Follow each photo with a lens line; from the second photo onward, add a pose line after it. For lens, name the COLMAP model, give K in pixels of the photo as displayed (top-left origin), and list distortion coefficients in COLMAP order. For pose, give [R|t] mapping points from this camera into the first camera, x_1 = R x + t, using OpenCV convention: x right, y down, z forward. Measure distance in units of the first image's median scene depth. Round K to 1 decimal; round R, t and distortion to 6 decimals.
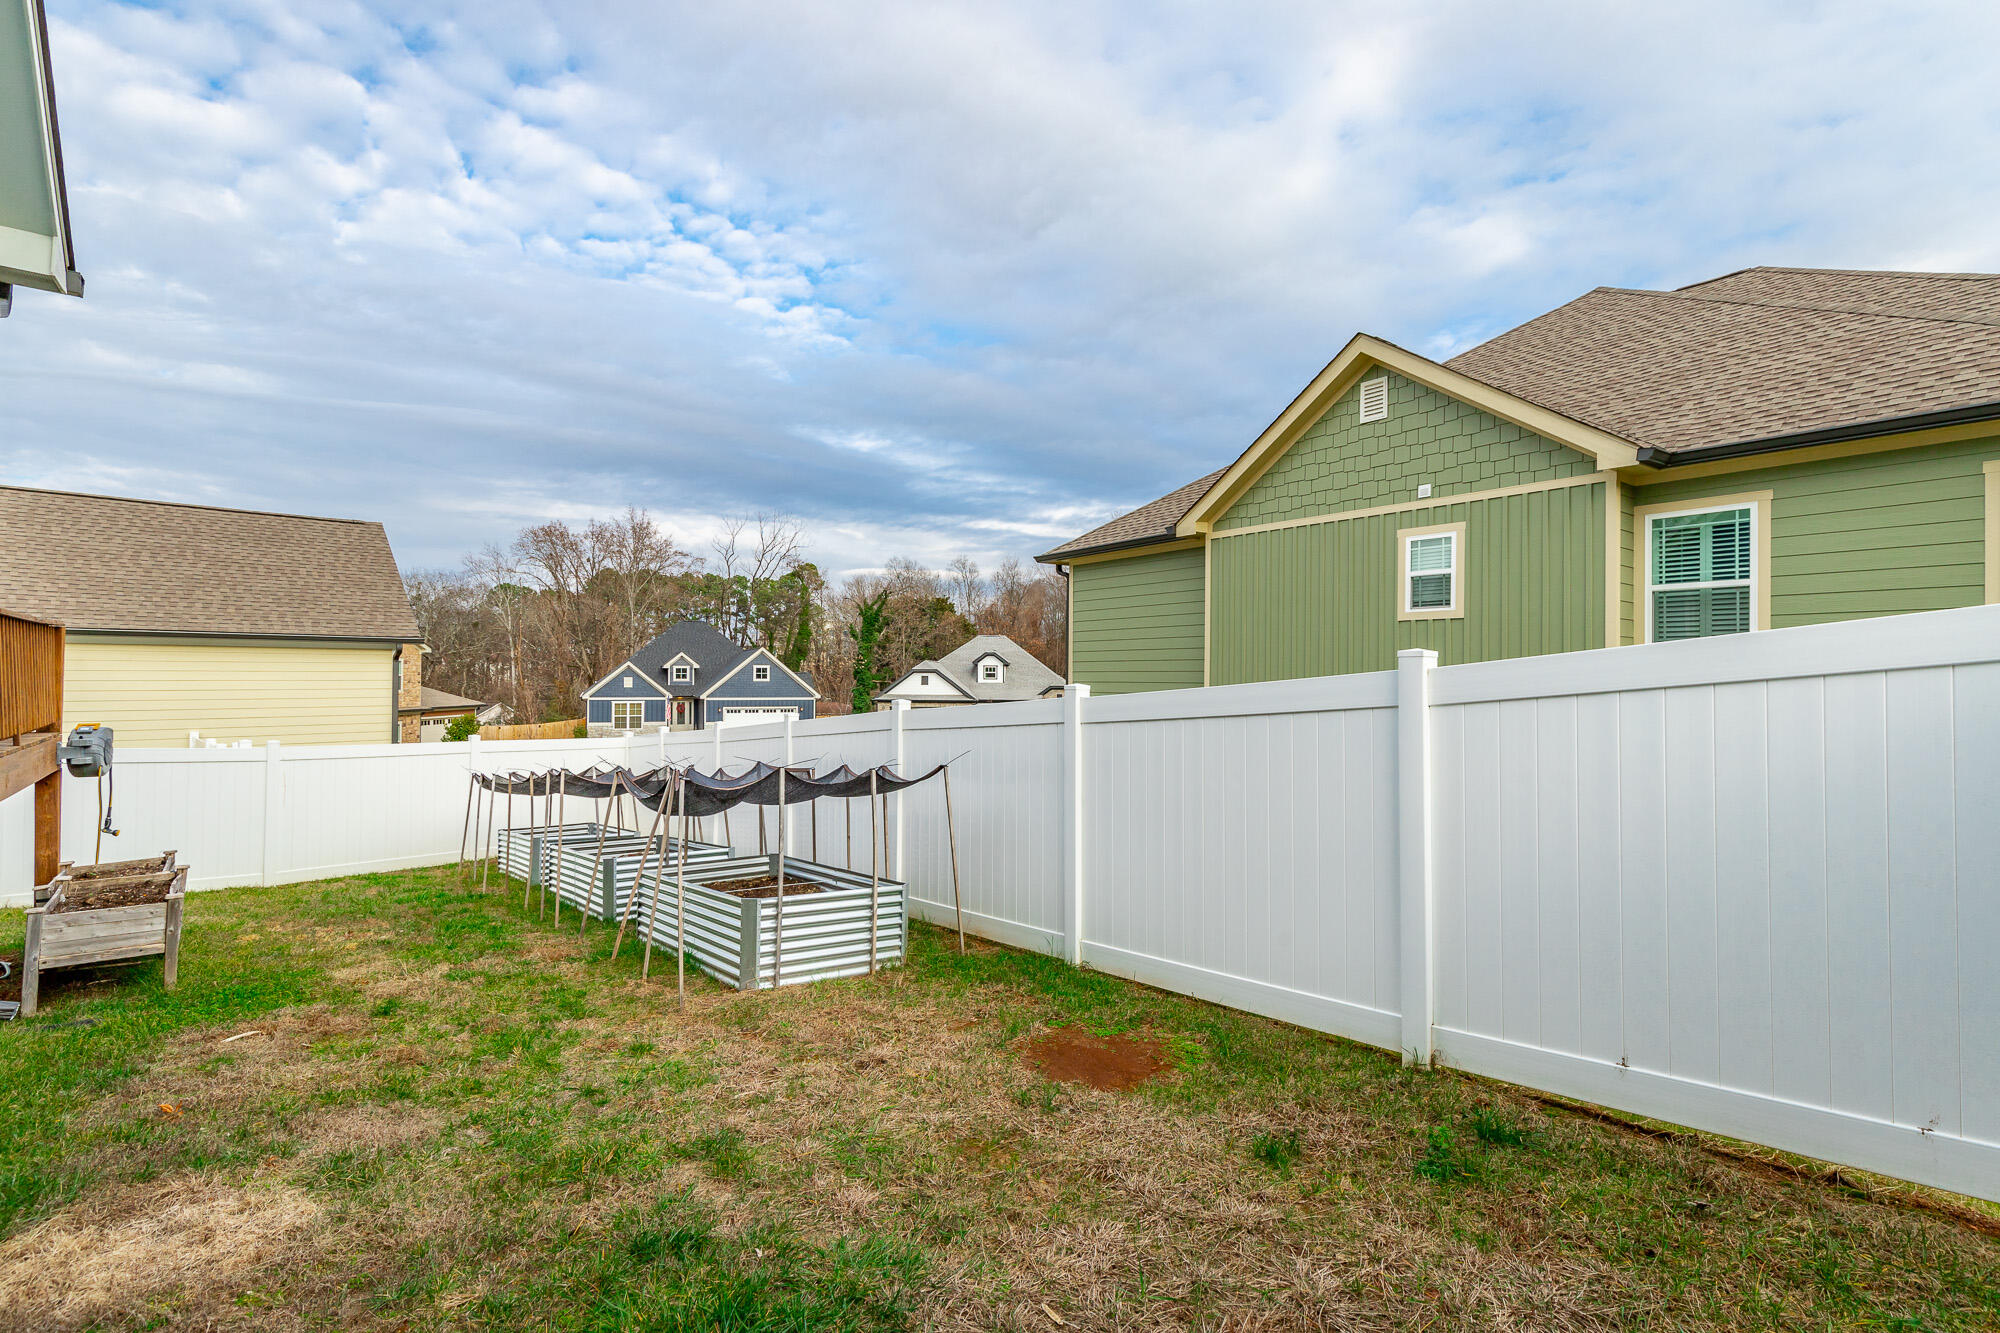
lens RADIAL K [[923.1, 0, 1015.9], [0, 923.1, 685.0], [0, 0, 1]] dist [0.003084, 0.000755]
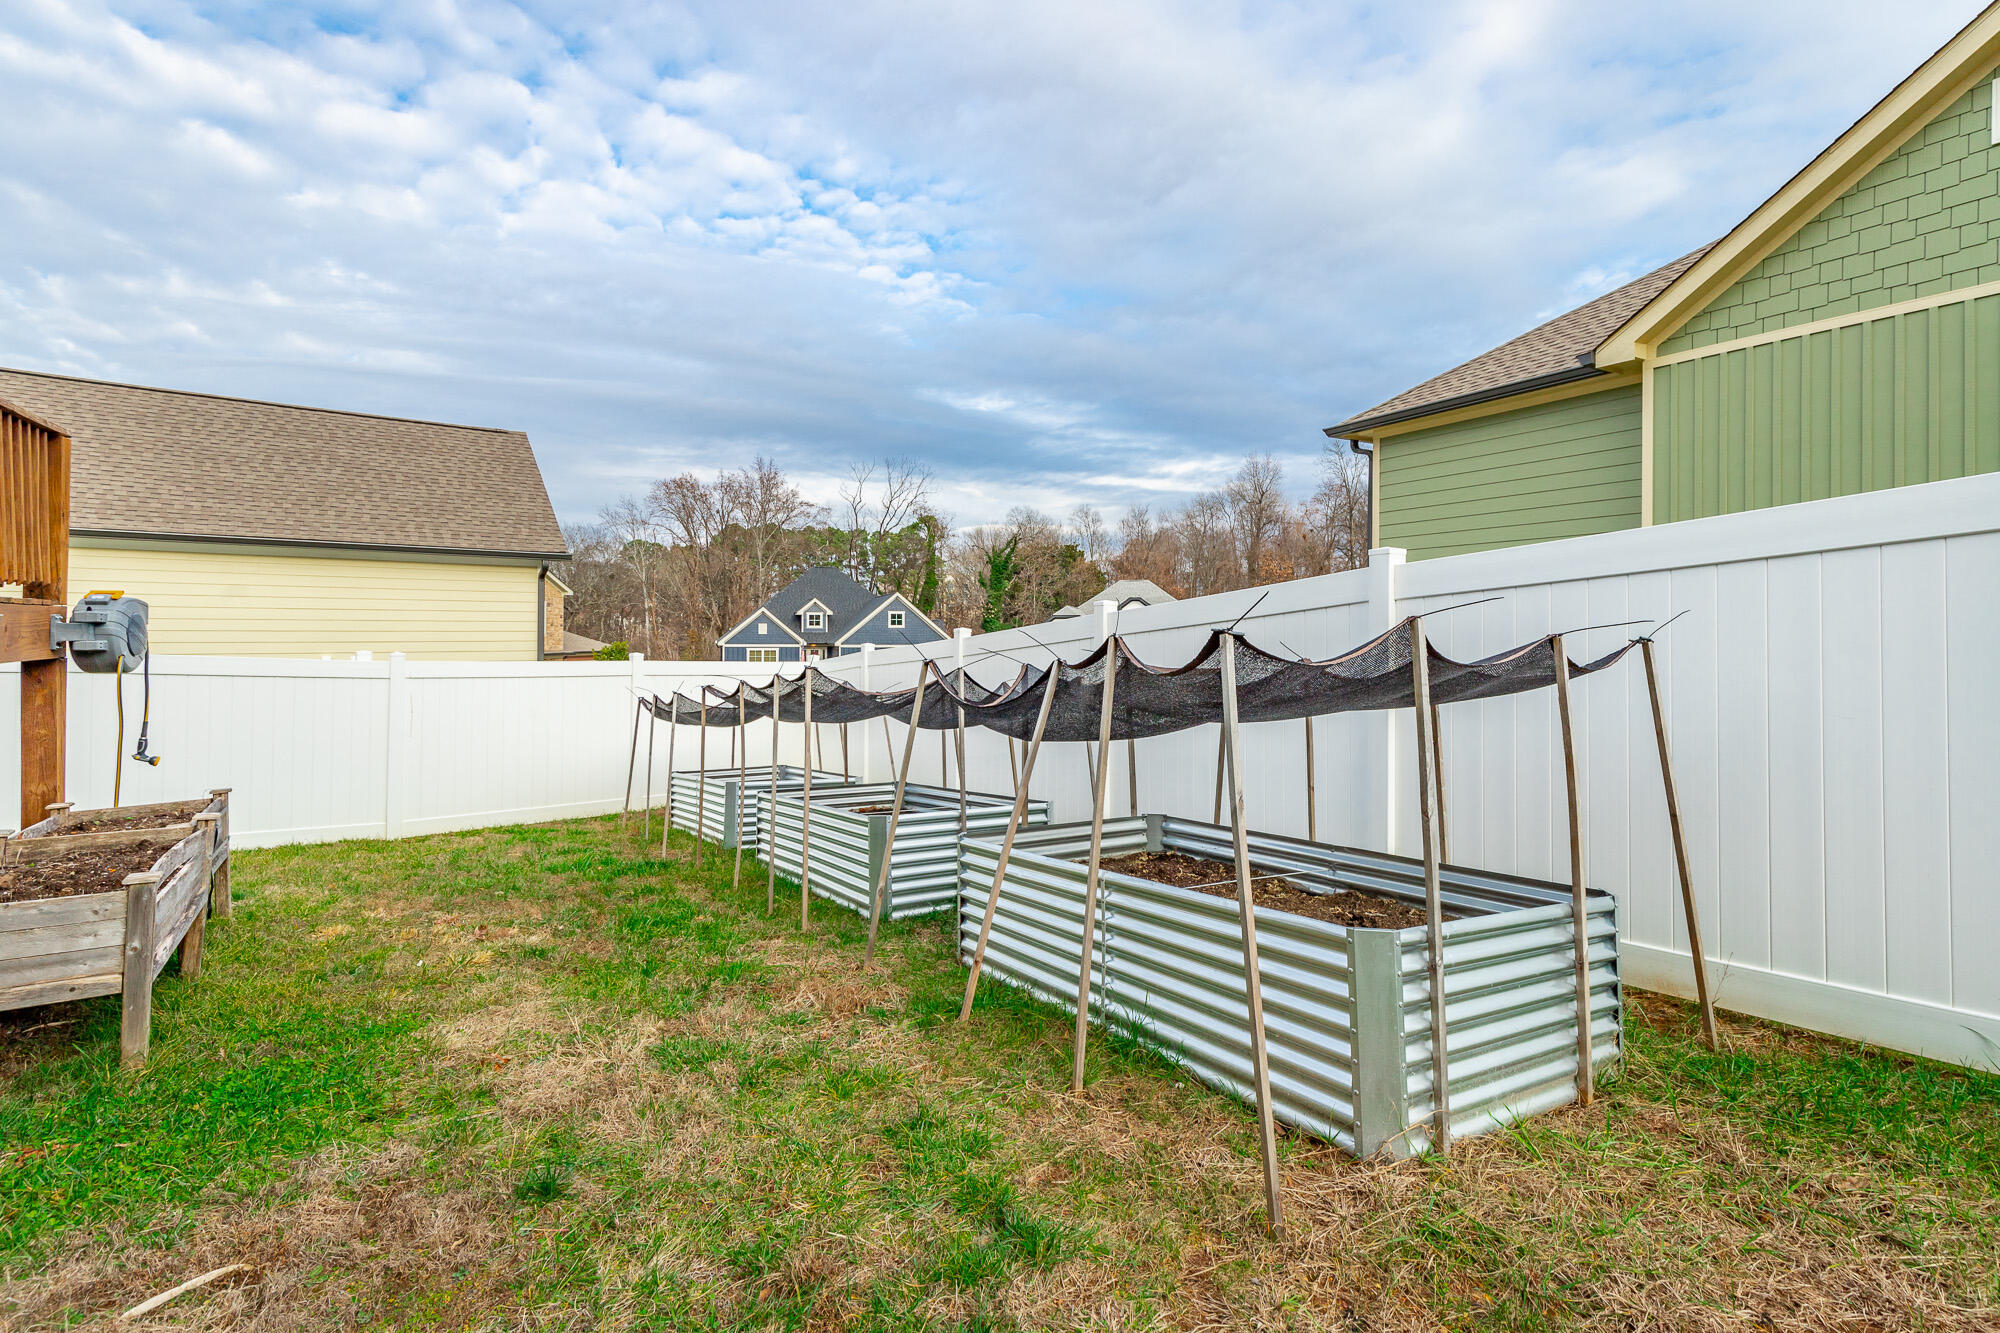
lens RADIAL K [[906.4, 0, 1015.1], [0, 906.4, 656.7], [0, 0, 1]] dist [0.001979, 0.000331]
pose [[0.994357, 0.003443, -0.106026, -0.189330], [-0.002134, 0.999920, 0.012459, 0.049335], [0.106061, -0.012163, 0.994285, 0.273718]]
